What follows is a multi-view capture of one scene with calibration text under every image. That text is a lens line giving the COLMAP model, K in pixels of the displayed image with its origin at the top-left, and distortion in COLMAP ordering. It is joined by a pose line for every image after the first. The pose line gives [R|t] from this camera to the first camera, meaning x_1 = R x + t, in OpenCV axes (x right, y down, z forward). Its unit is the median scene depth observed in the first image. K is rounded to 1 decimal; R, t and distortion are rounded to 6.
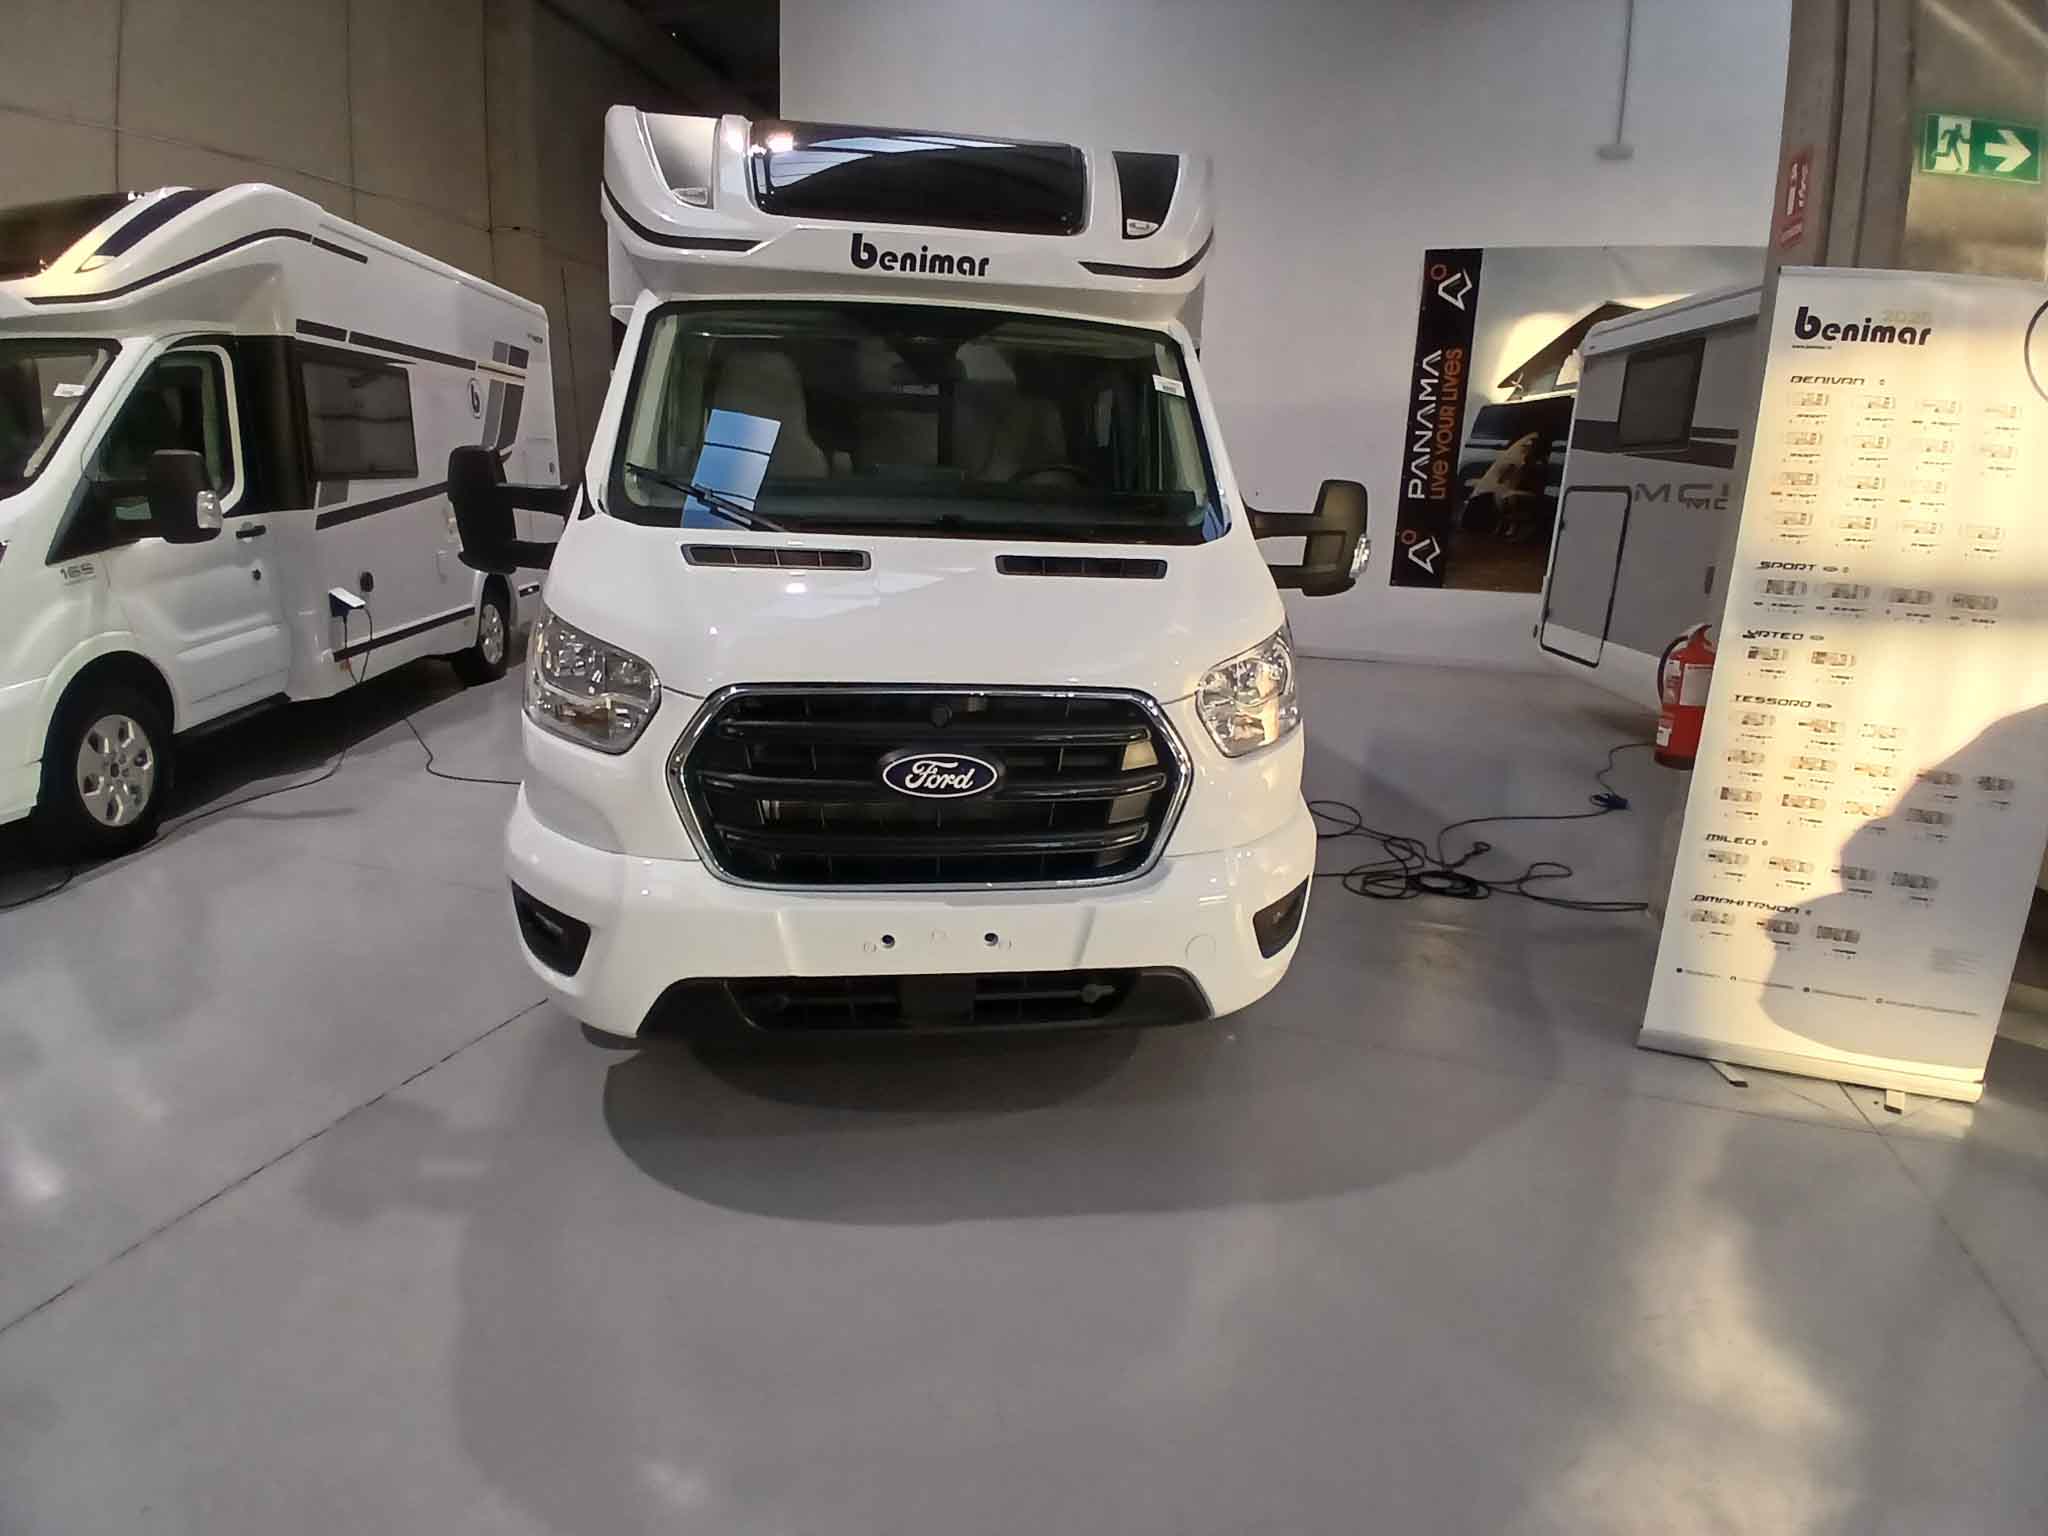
lens RADIAL K [[1038.3, 0, 1036.0], [0, 1038.3, 767.2], [0, 0, 1]] dist [-0.004767, -0.041763]
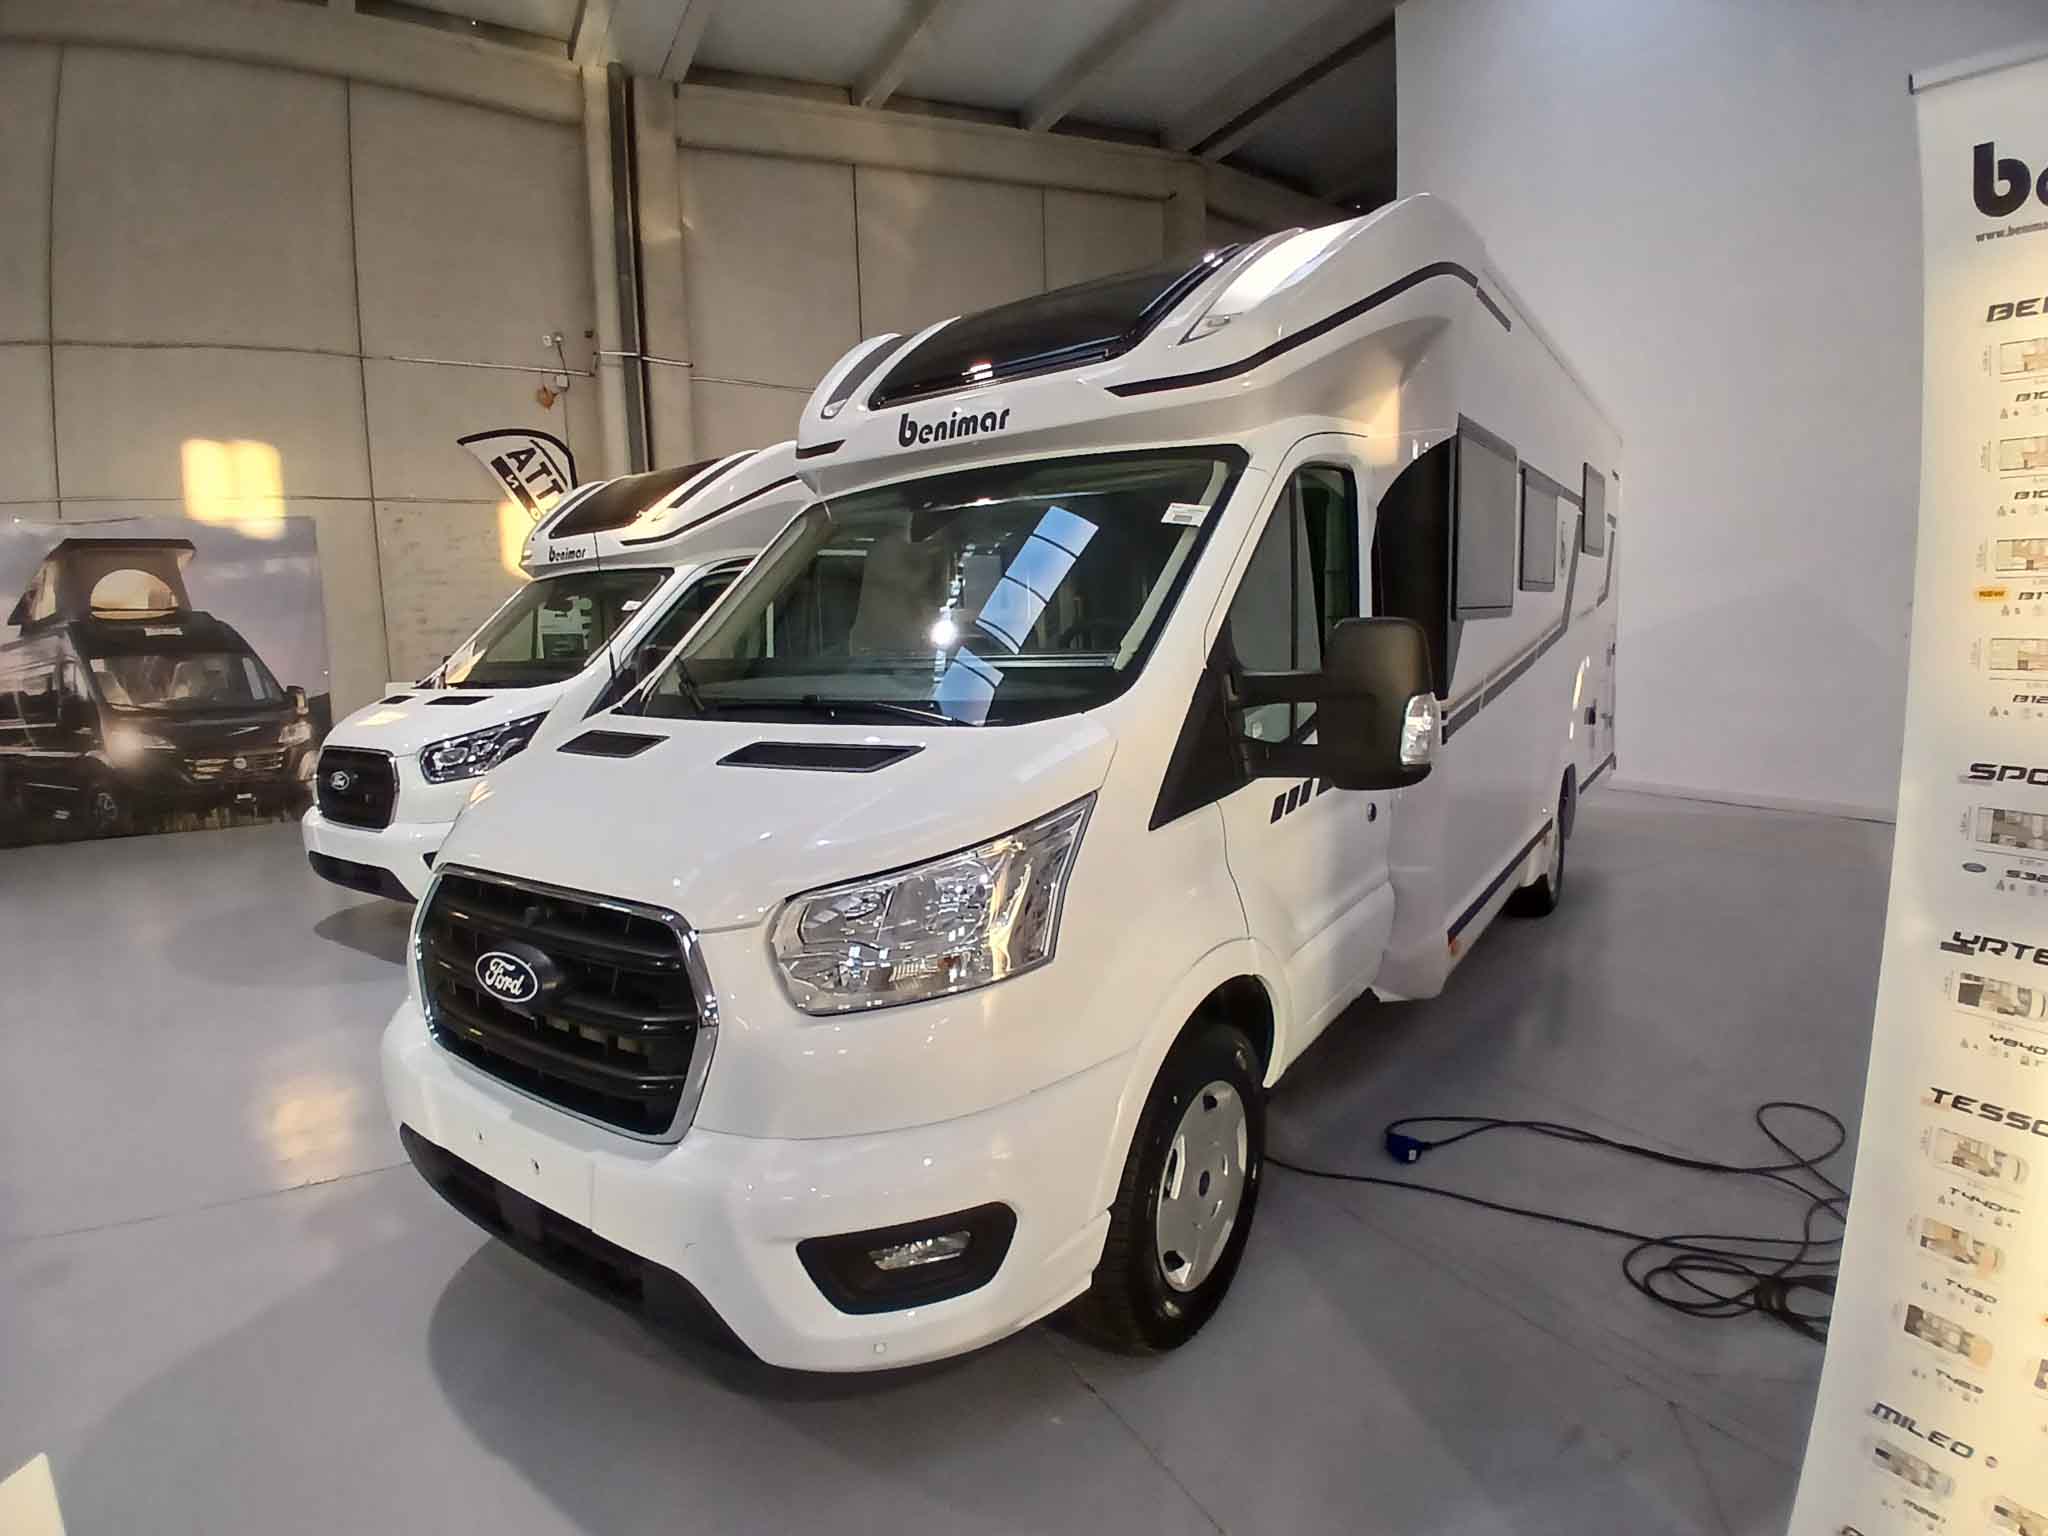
lens RADIAL K [[1038.3, 0, 1036.0], [0, 1038.3, 767.2], [0, 0, 1]] dist [-0.004767, -0.041763]
pose [[0.723264, 0.026127, -0.690077, 0.617181], [-0.115710, 0.989742, -0.083802, -0.108047], [0.680809, 0.140459, 0.718867, 0.410826]]
